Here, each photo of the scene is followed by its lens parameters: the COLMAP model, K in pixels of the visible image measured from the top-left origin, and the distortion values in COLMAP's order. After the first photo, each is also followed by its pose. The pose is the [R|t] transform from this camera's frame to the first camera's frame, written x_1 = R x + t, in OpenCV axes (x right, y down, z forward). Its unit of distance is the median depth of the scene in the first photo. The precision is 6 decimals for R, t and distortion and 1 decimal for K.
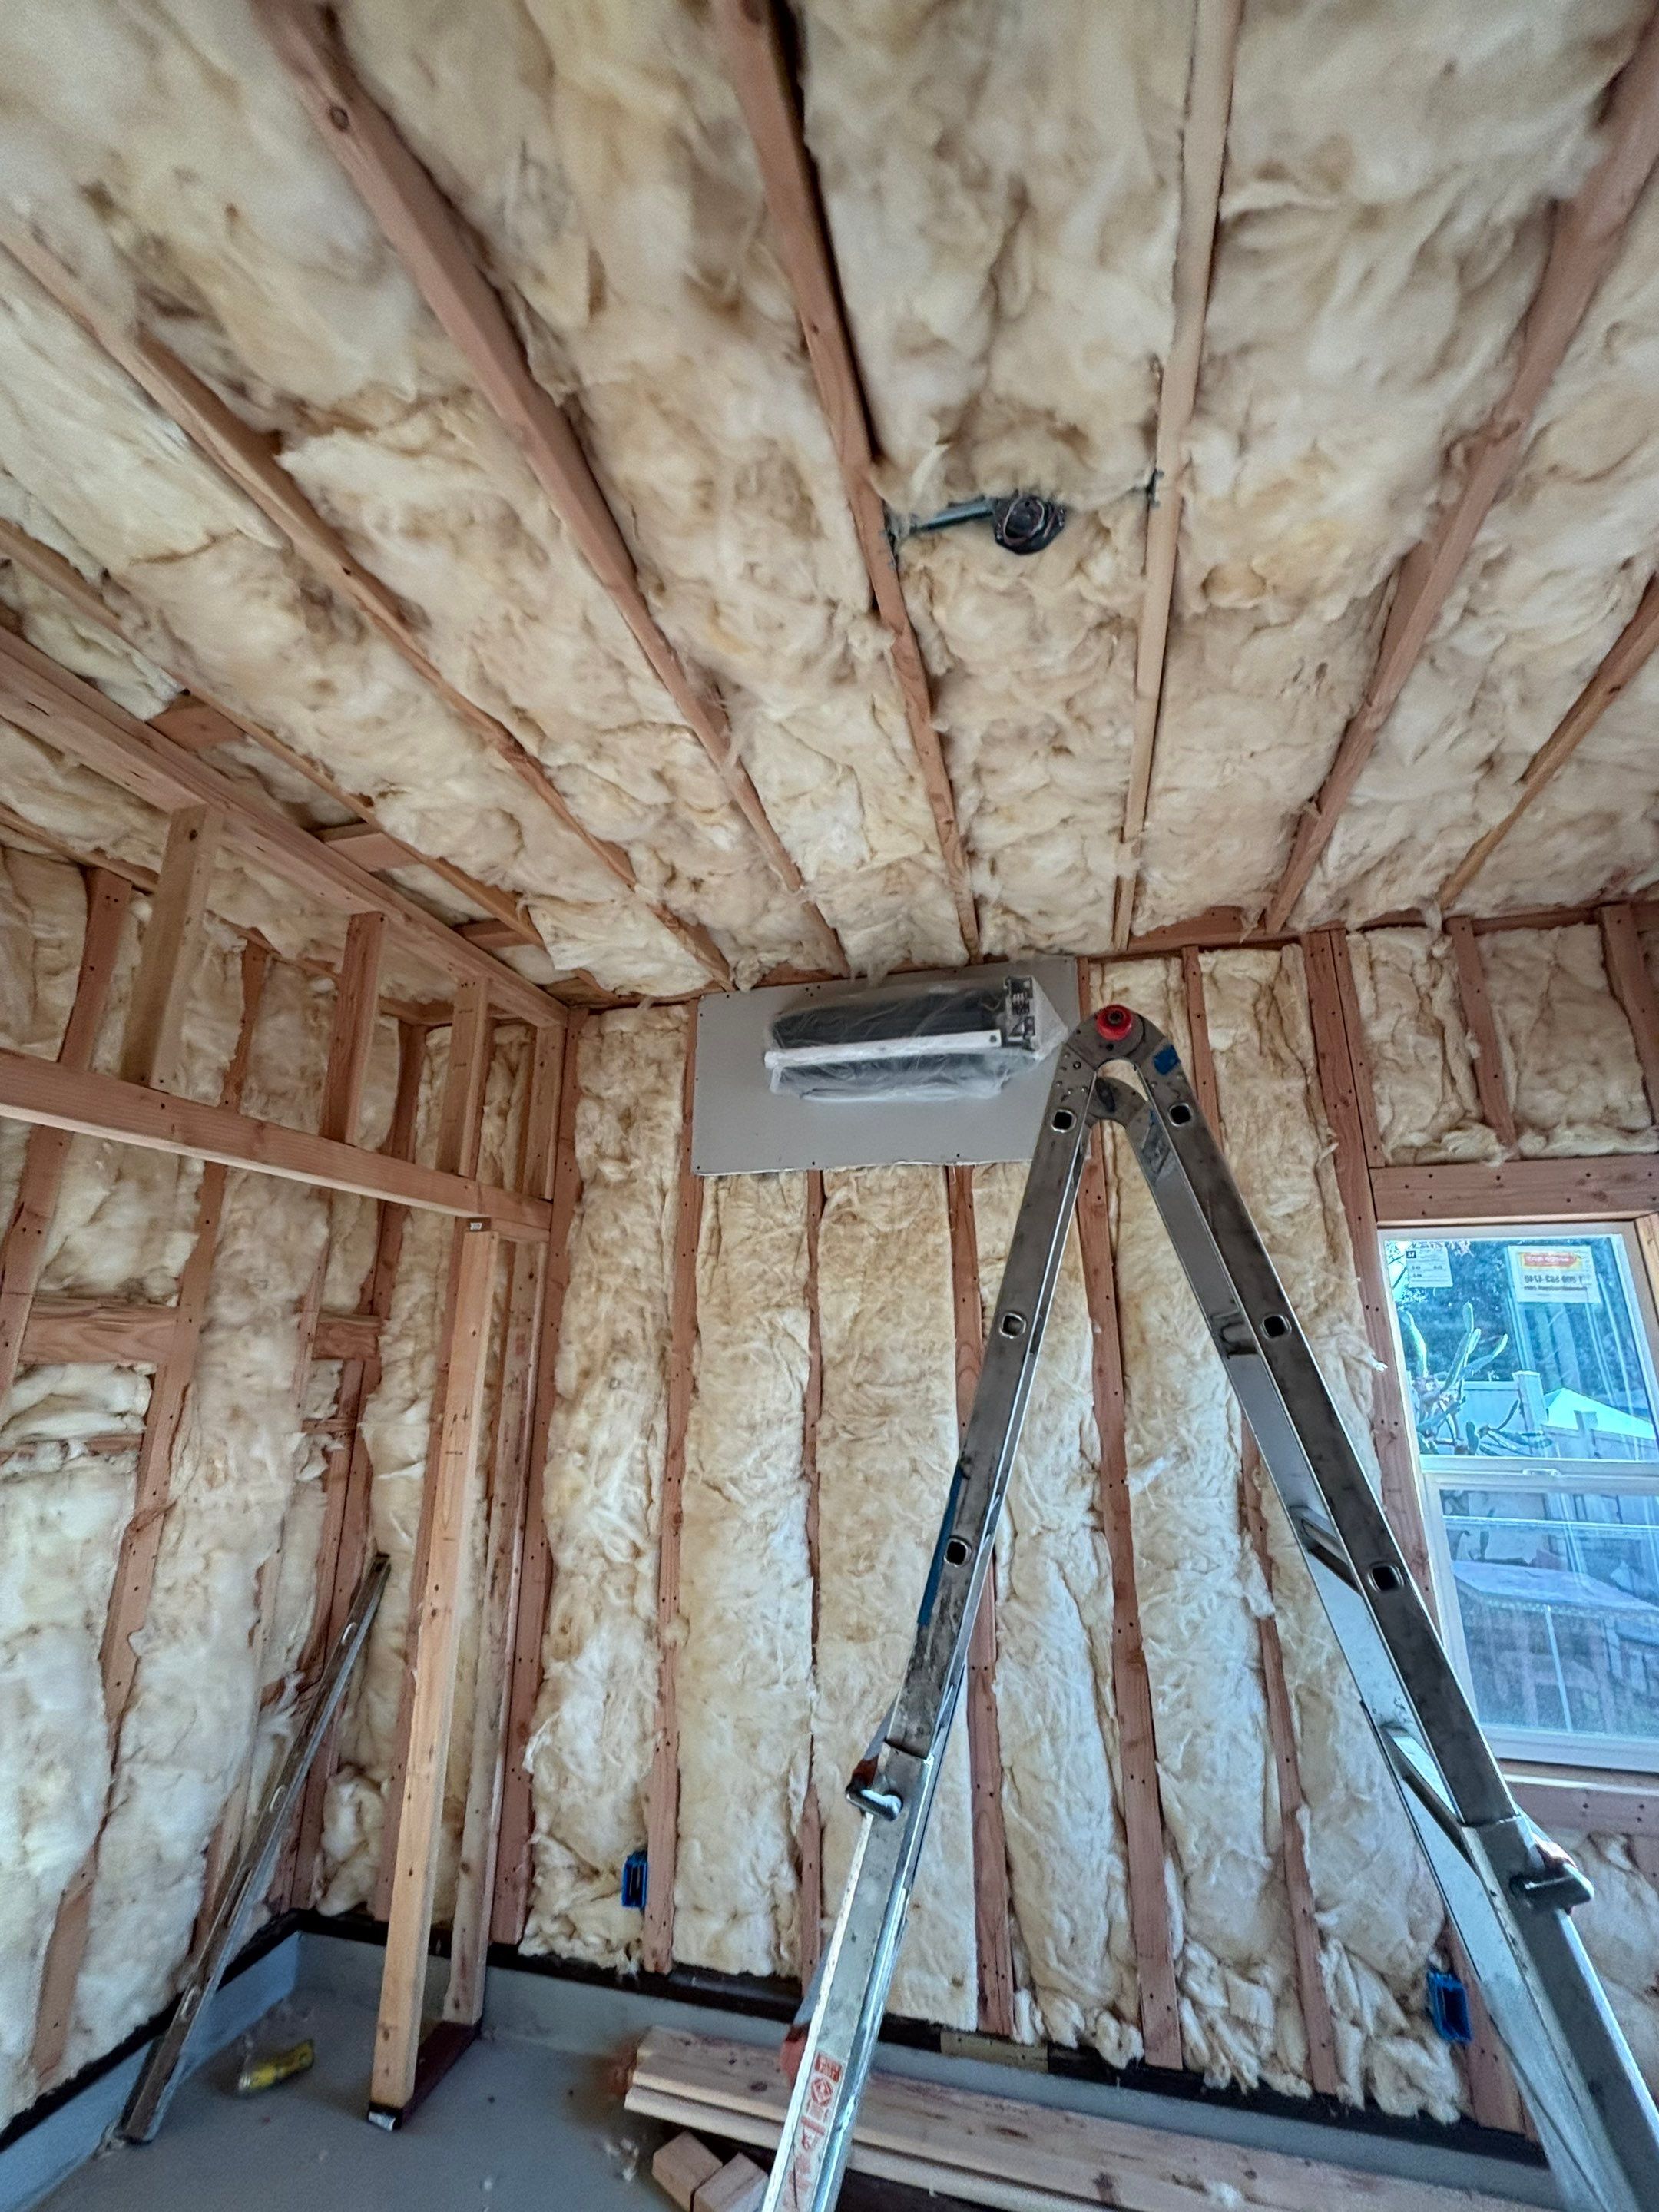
lens RADIAL K [[900.7, 0, 829.0], [0, 900.7, 1108.2], [0, 0, 1]] dist [-0.003121, 0.000657]
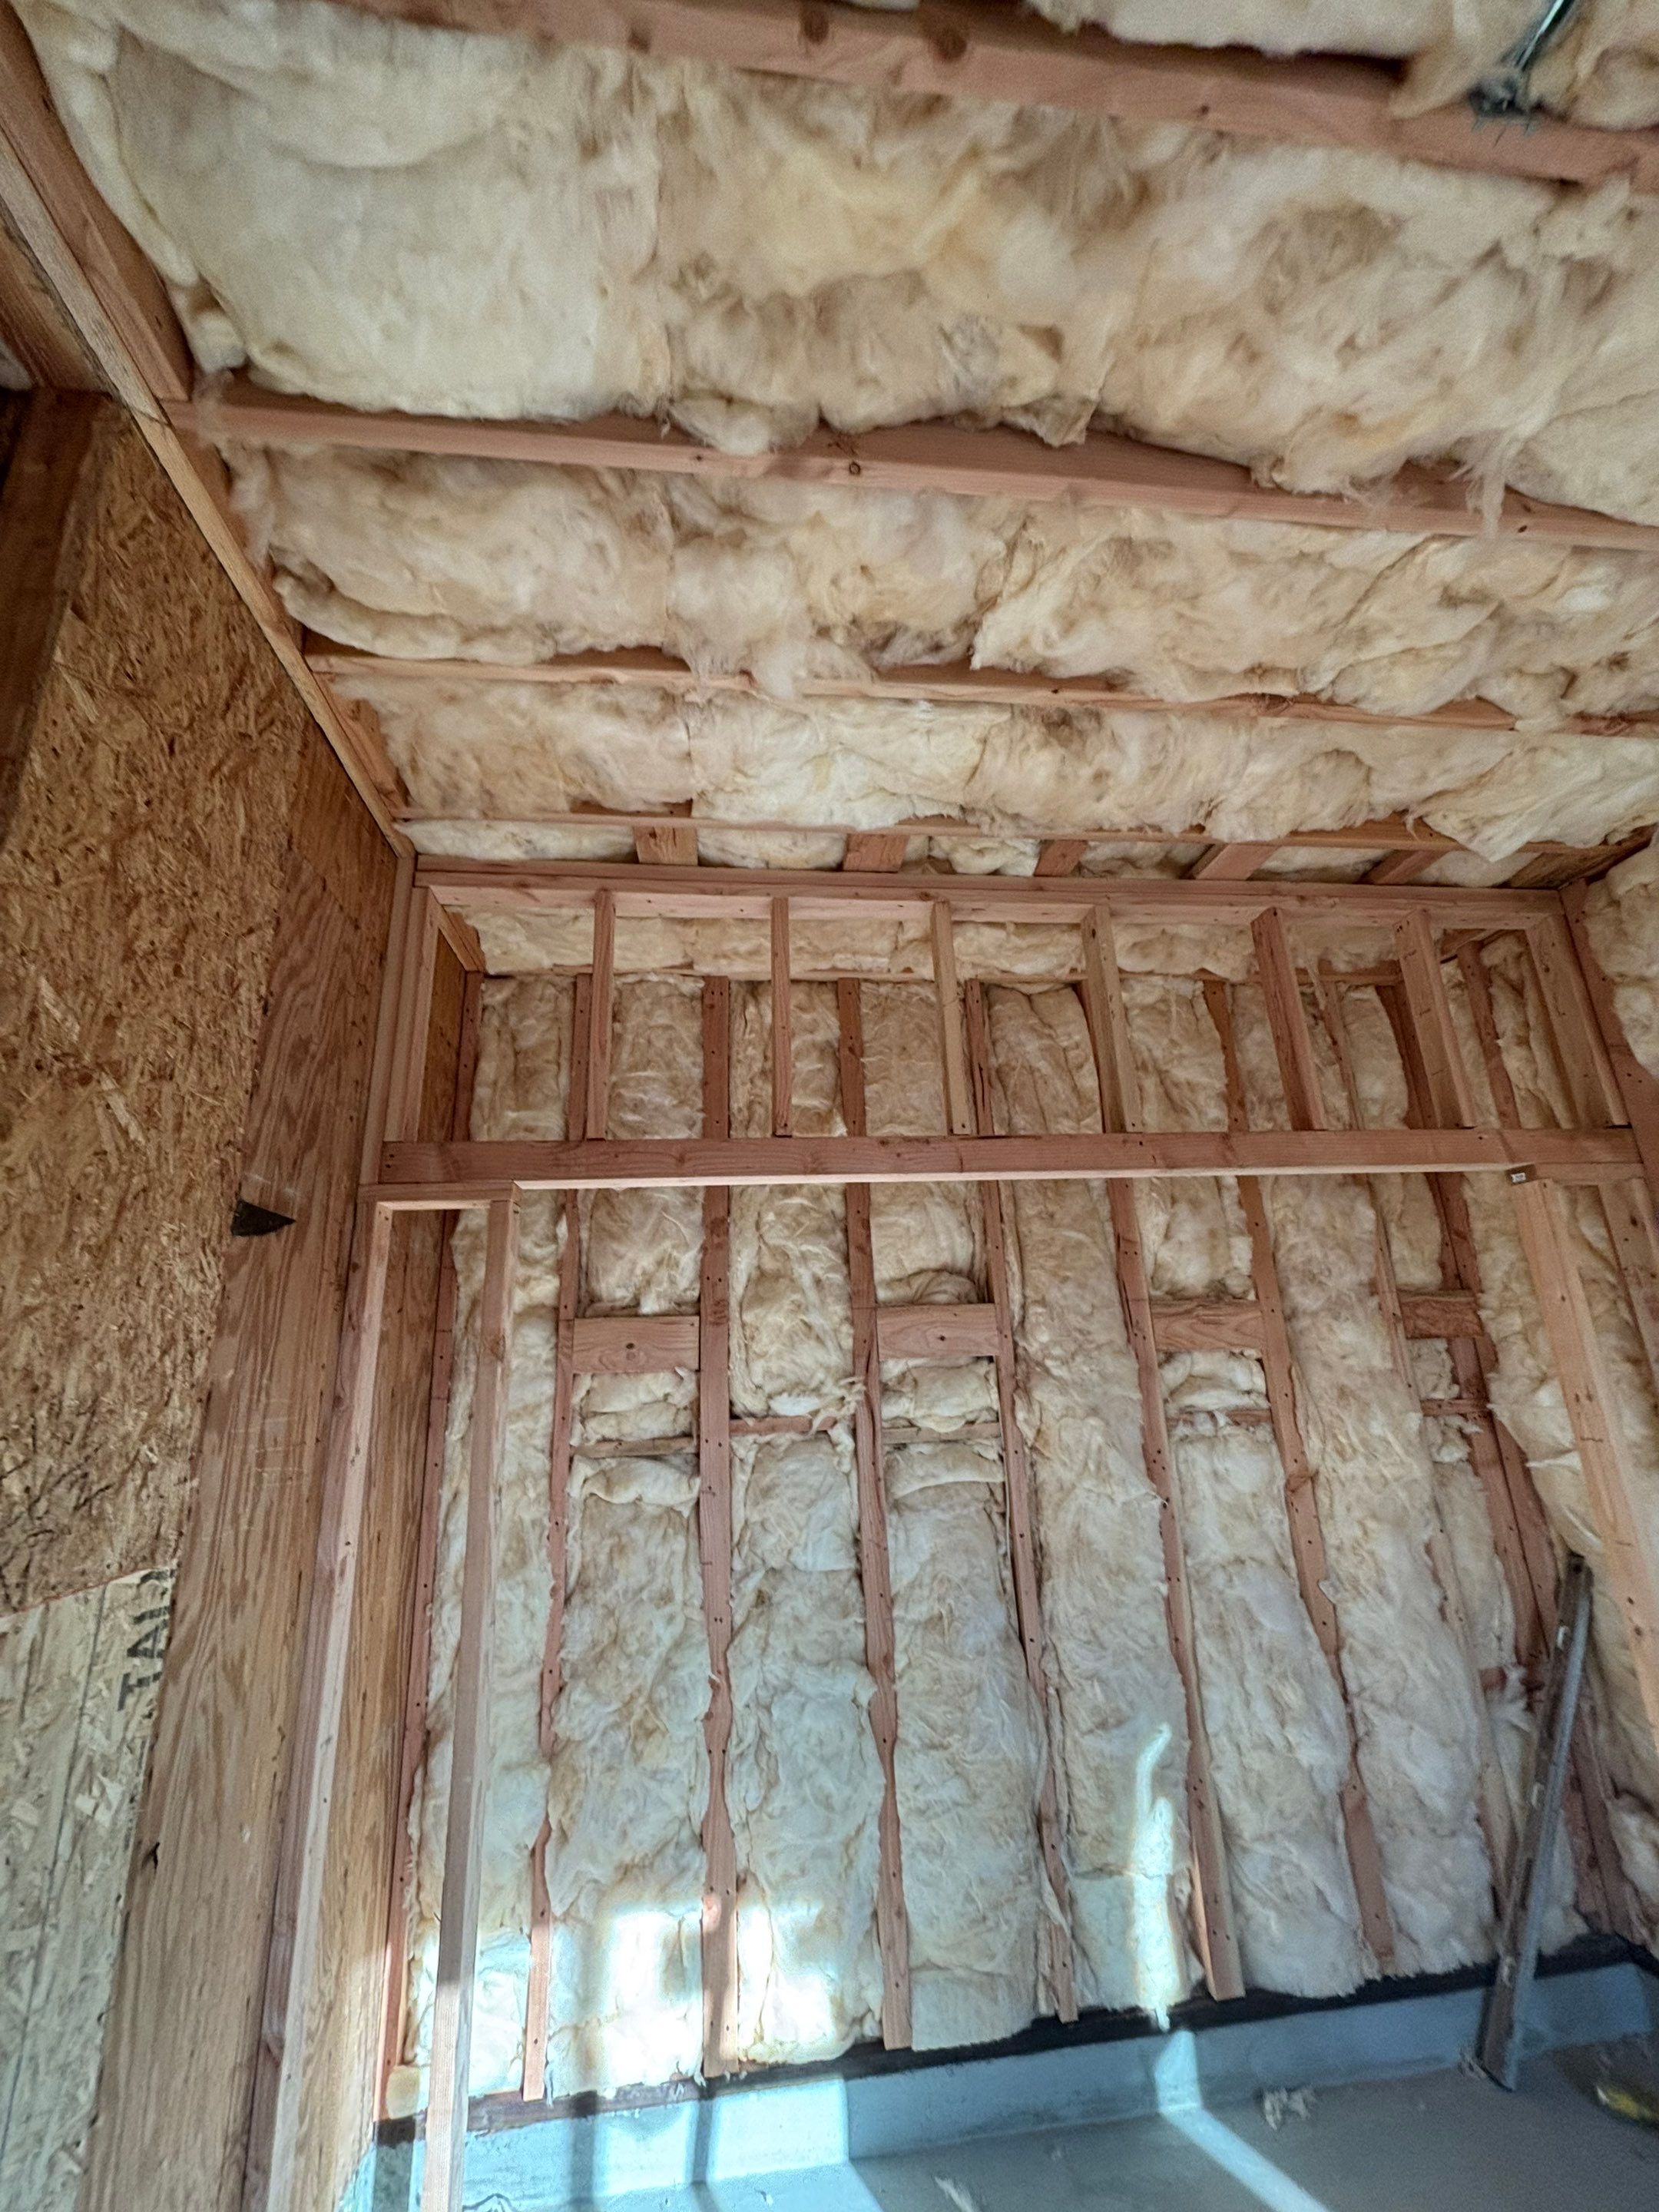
lens RADIAL K [[900.7, 0, 829.0], [0, 900.7, 1108.2], [0, 0, 1]] dist [-0.003121, 0.000657]
pose [[0.363705, -0.276191, -0.889627, 0.169983], [0.285200, 0.942187, -0.175910, 0.035007], [0.886780, -0.189742, 0.421448, 0.070185]]
